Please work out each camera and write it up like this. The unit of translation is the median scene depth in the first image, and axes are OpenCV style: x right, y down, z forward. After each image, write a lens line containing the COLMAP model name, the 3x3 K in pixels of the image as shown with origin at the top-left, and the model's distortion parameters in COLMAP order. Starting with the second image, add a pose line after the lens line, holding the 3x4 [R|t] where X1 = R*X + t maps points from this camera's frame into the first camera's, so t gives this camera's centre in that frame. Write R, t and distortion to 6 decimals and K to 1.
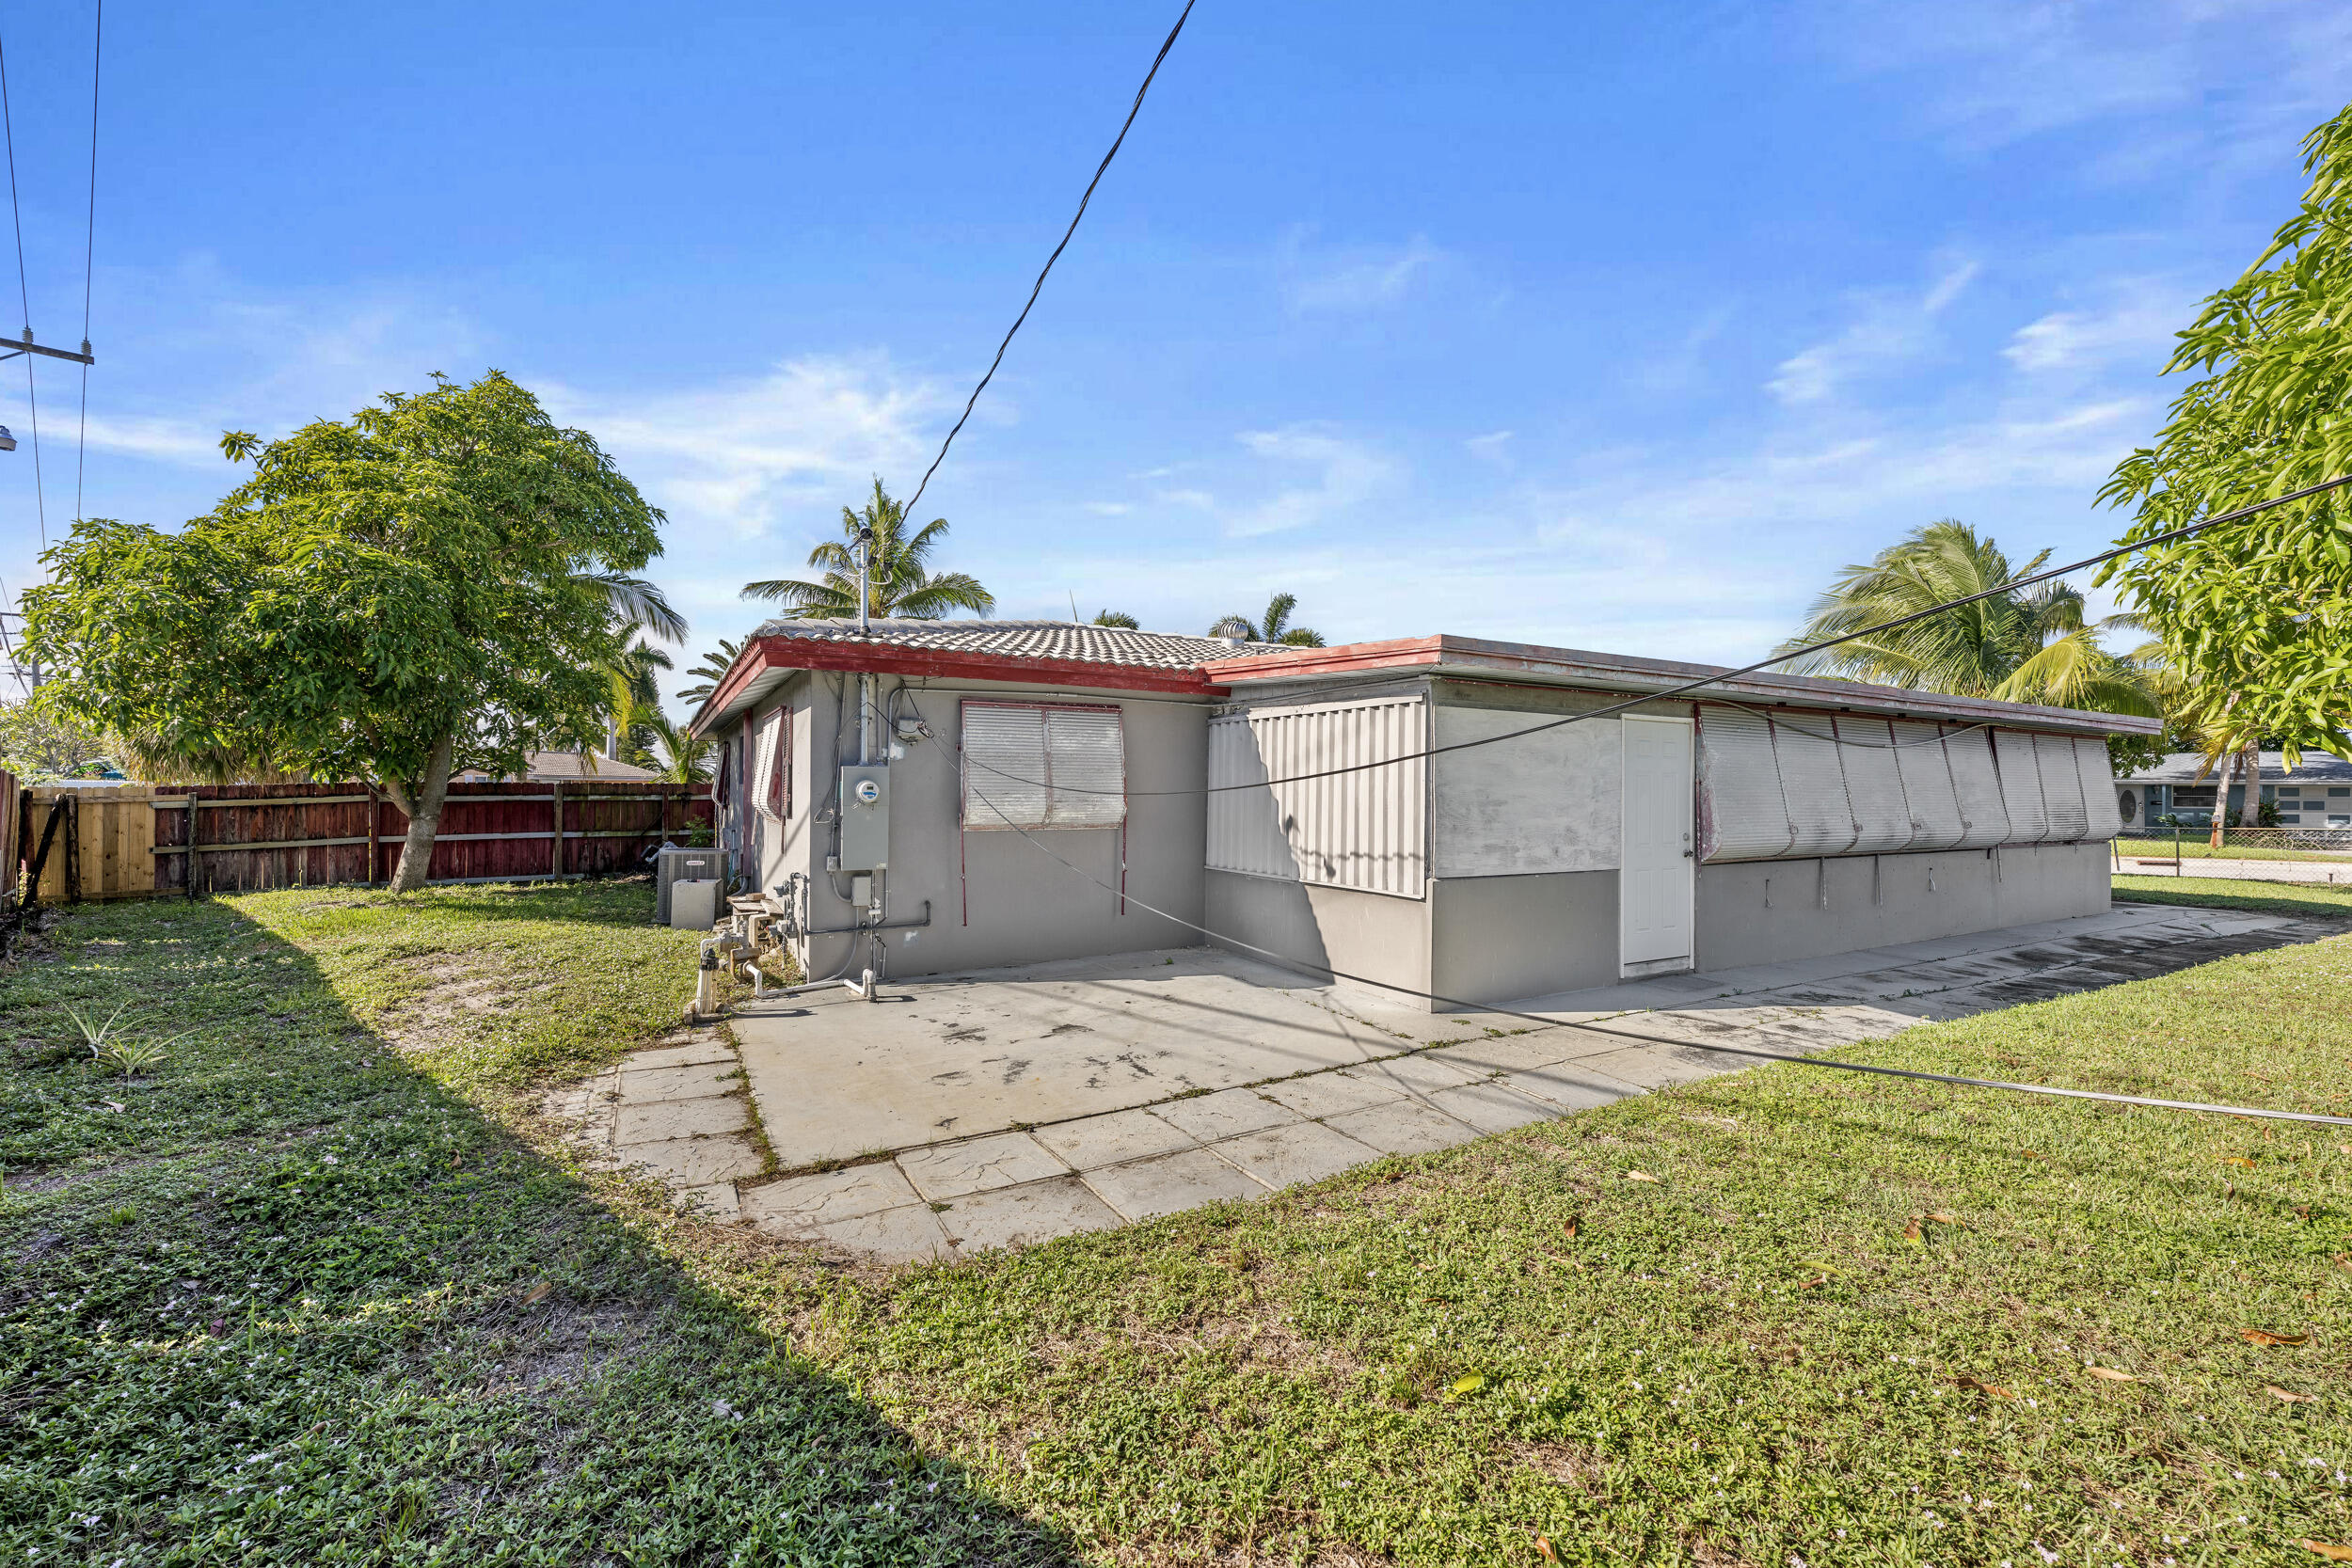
lens RADIAL K [[942.9, 0, 1176.0], [0, 942.9, 784.0], [0, 0, 1]] dist [0.000900, -0.000180]
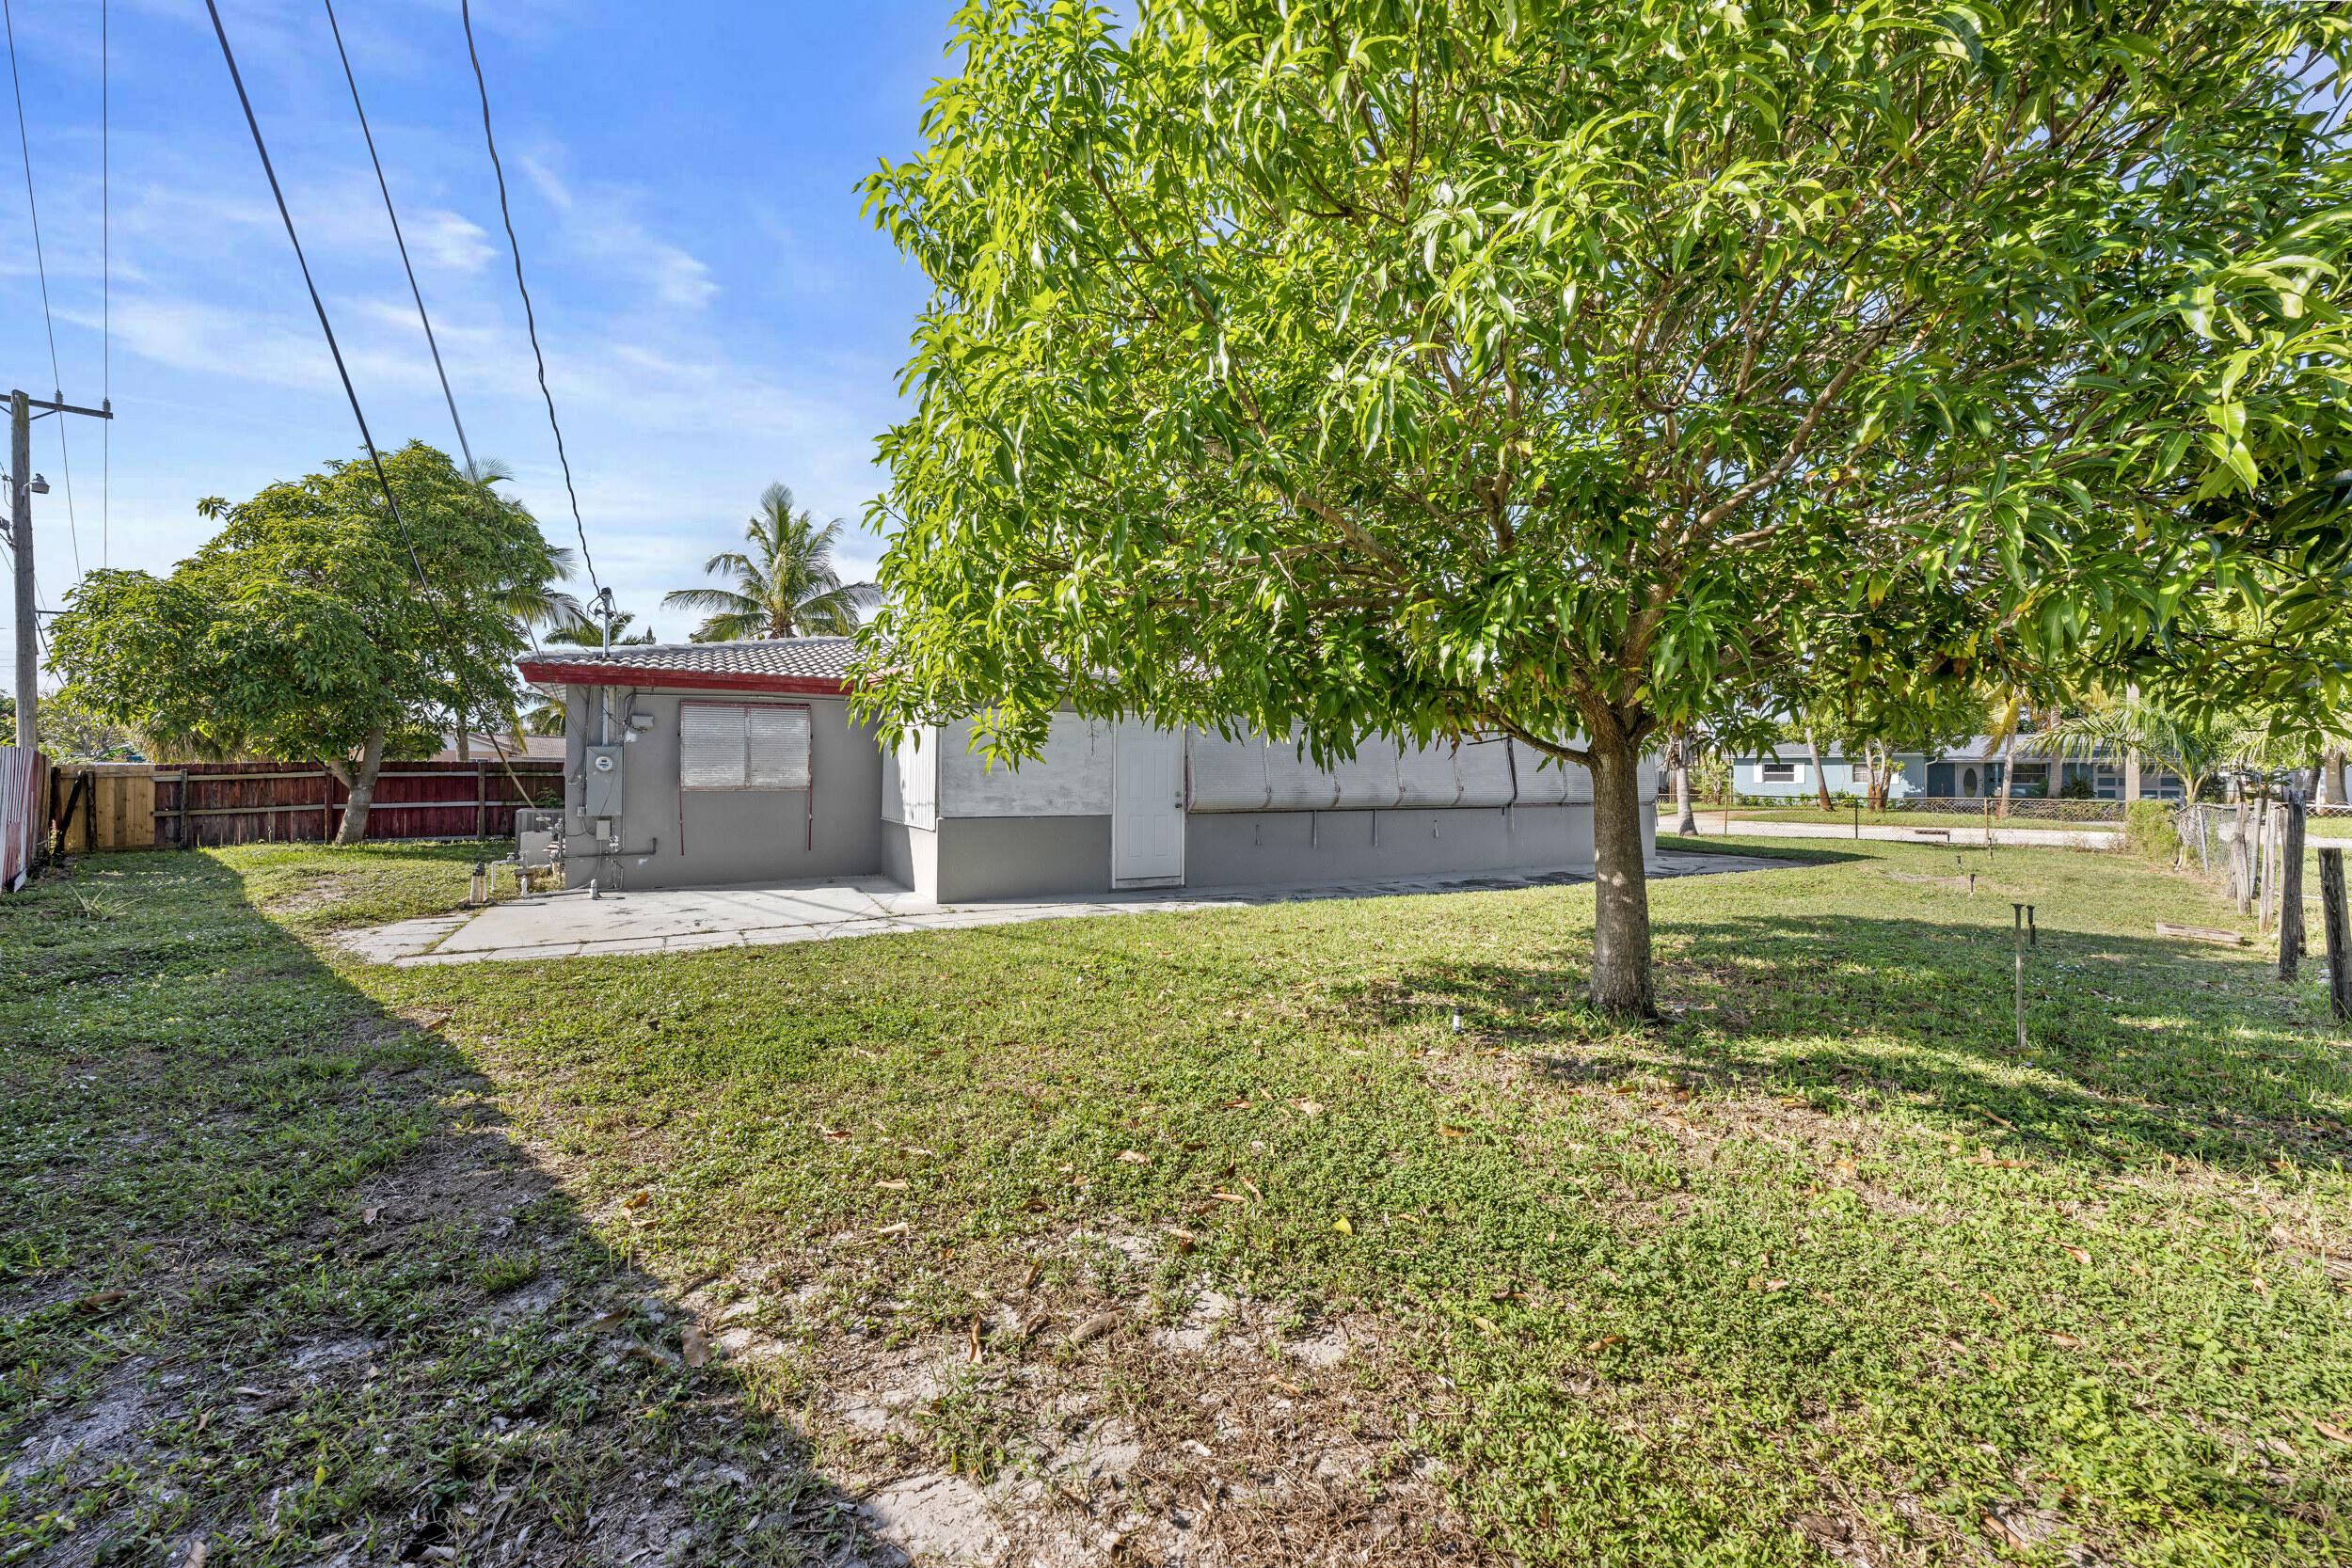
lens RADIAL K [[931.3, 0, 1170.2], [0, 931.3, 767.6], [0, 0, 1]] dist [0.000676, 0.000412]
pose [[0.999889, -0.001725, -0.014822, 0.371211], [0.001730, 0.999998, 0.000309, 0.010321], [0.014822, -0.000335, 0.999890, -0.290558]]
